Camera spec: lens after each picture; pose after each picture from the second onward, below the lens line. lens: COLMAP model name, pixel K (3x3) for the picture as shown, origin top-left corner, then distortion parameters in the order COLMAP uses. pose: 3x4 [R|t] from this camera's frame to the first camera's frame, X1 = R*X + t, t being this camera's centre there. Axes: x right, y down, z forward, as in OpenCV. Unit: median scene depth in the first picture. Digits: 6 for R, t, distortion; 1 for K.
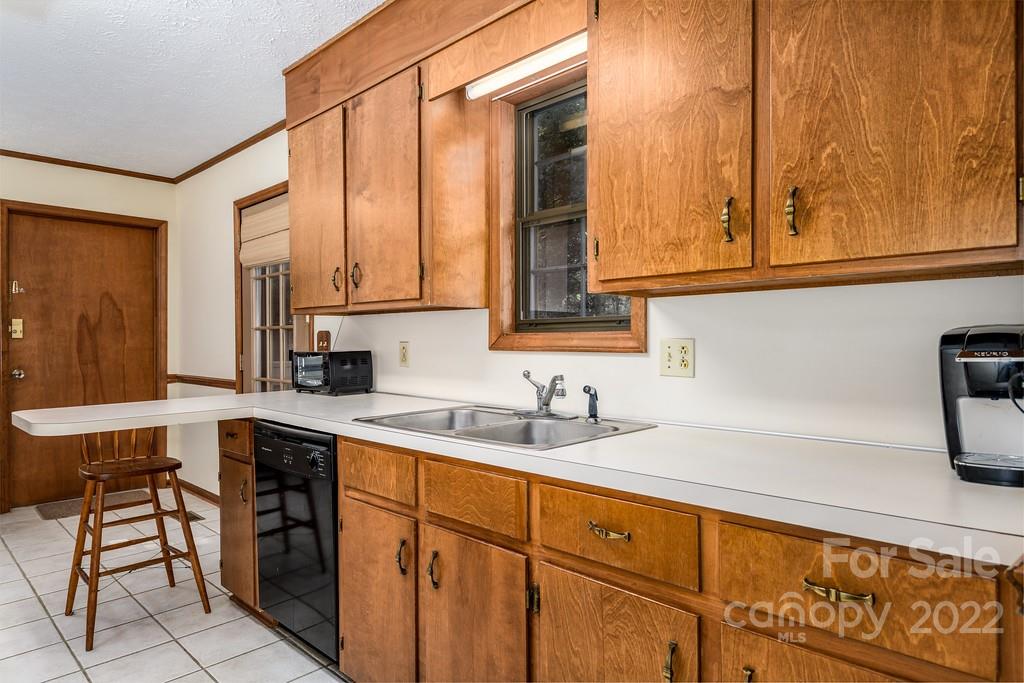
lens RADIAL K [[619.5, 0, 512.0], [0, 619.5, 341.5], [0, 0, 1]] dist [0.021849, -0.002235]
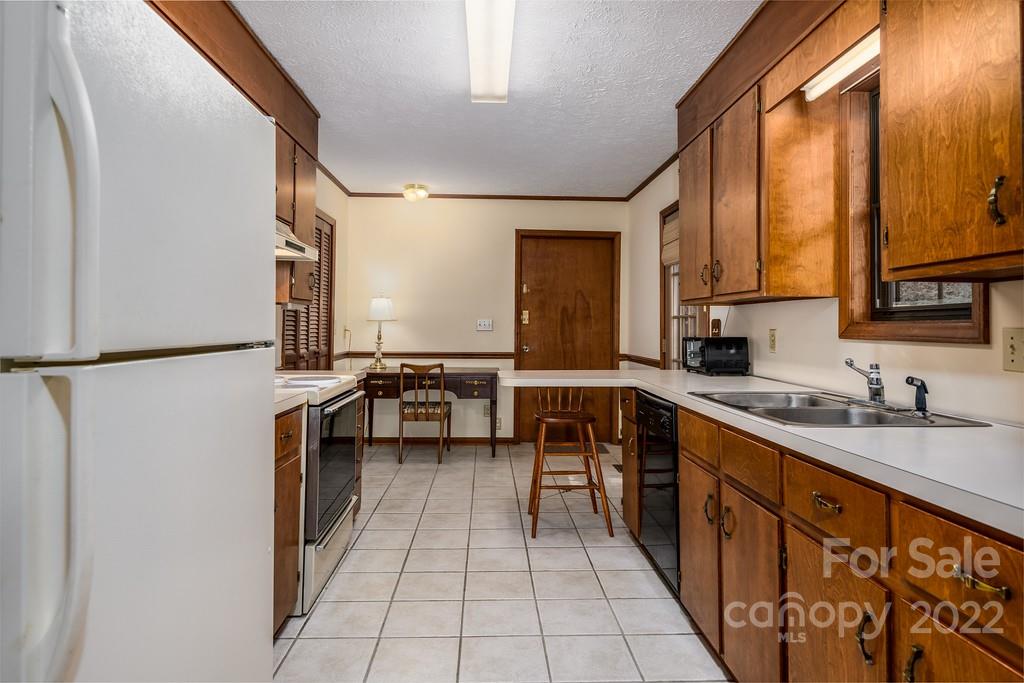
lens RADIAL K [[608.1, 0, 512.9], [0, 608.1, 305.5], [0, 0, 1]] dist [0.000443, -0.001226]
pose [[0.735809, -0.013774, -0.677049, 0.265953], [-0.012901, 0.999327, -0.034351, 0.001497], [0.677066, 0.034010, 0.735136, -0.097931]]
